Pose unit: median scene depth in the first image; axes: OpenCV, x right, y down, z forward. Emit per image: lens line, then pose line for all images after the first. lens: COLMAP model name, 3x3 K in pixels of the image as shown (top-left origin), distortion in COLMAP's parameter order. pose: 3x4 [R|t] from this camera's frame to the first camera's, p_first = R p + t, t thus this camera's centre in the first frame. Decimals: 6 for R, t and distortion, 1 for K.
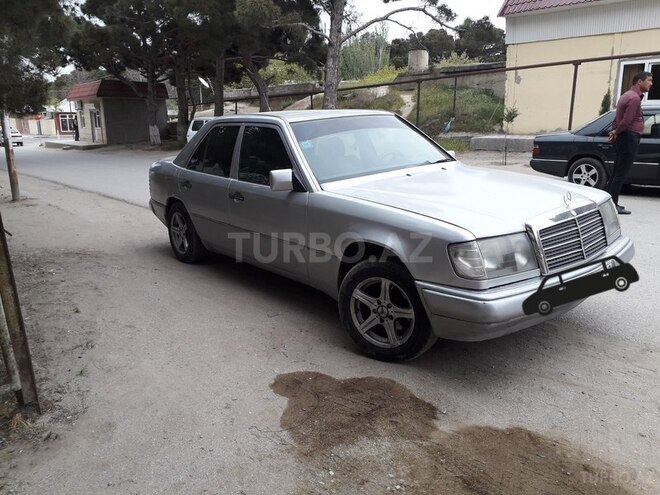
lens RADIAL K [[545.9, 0, 330.0], [0, 545.9, 247.5], [0, 0, 1]] dist [0.041661, -0.070670]
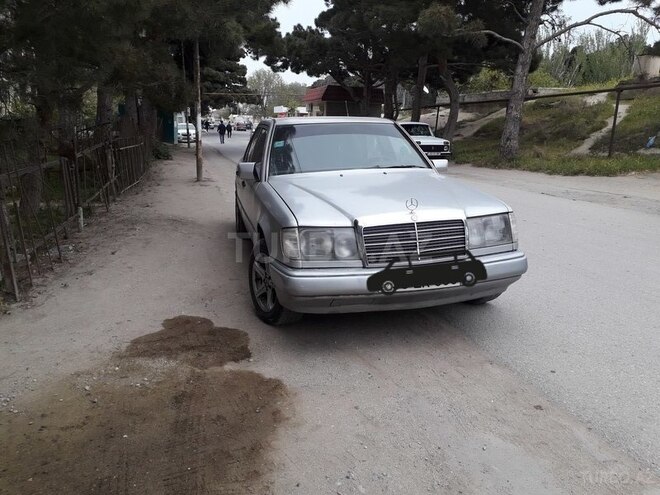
lens RADIAL K [[545.9, 0, 330.0], [0, 545.9, 247.5], [0, 0, 1]] dist [0.041661, -0.070670]
pose [[0.903153, 0.131538, -0.408671, 0.136819], [-0.135051, 0.990629, 0.020390, -0.000302], [0.407524, 0.036776, 0.912454, -0.010408]]
